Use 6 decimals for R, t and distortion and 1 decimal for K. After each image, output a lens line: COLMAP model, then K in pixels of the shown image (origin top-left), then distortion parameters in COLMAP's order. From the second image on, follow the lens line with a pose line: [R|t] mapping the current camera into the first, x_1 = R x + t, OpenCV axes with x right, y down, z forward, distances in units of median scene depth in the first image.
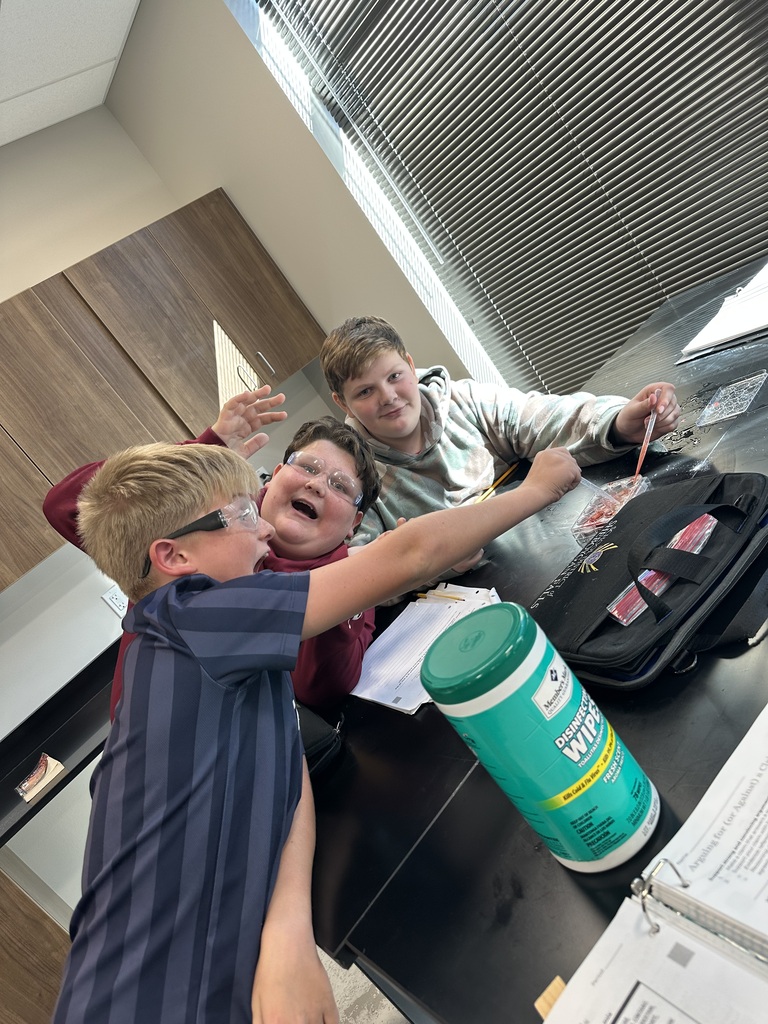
lens RADIAL K [[712.4, 0, 330.5], [0, 712.4, 515.4], [0, 0, 1]] dist [0.050643, -0.079361]
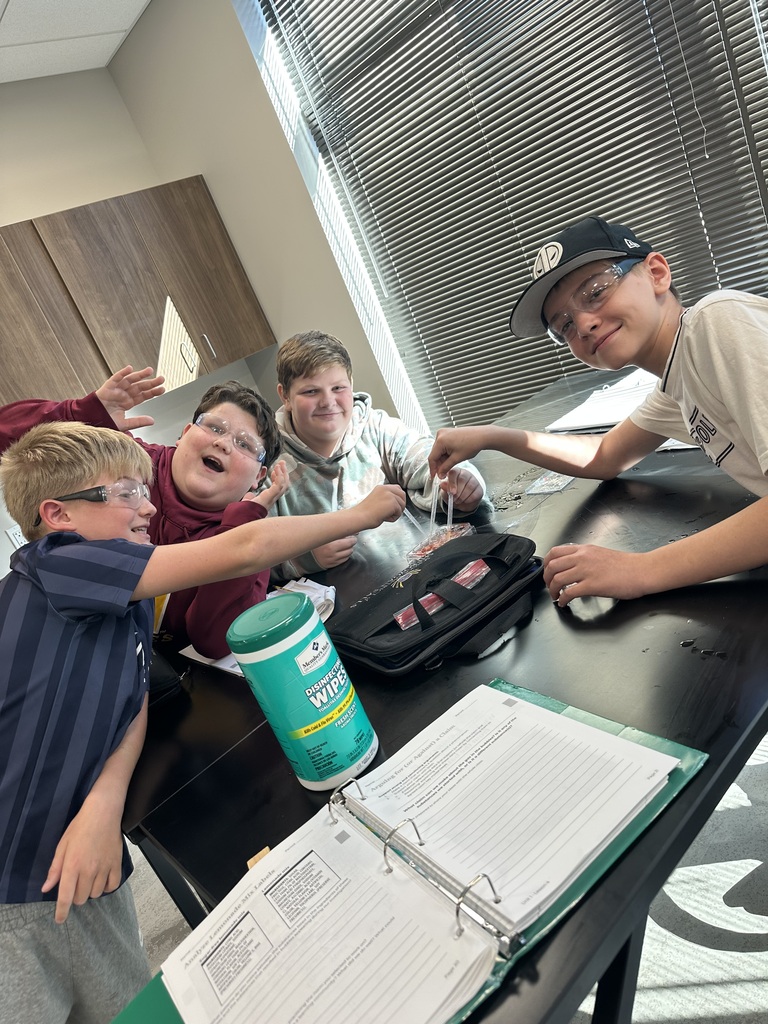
lens RADIAL K [[712.4, 0, 330.5], [0, 712.4, 515.4], [0, 0, 1]] dist [0.050643, -0.079361]
pose [[0.972733, 0.208077, 0.102445, 0.034244], [-0.209437, 0.977819, 0.002579, -0.010106], [-0.099636, -0.023965, 0.994735, -0.100456]]
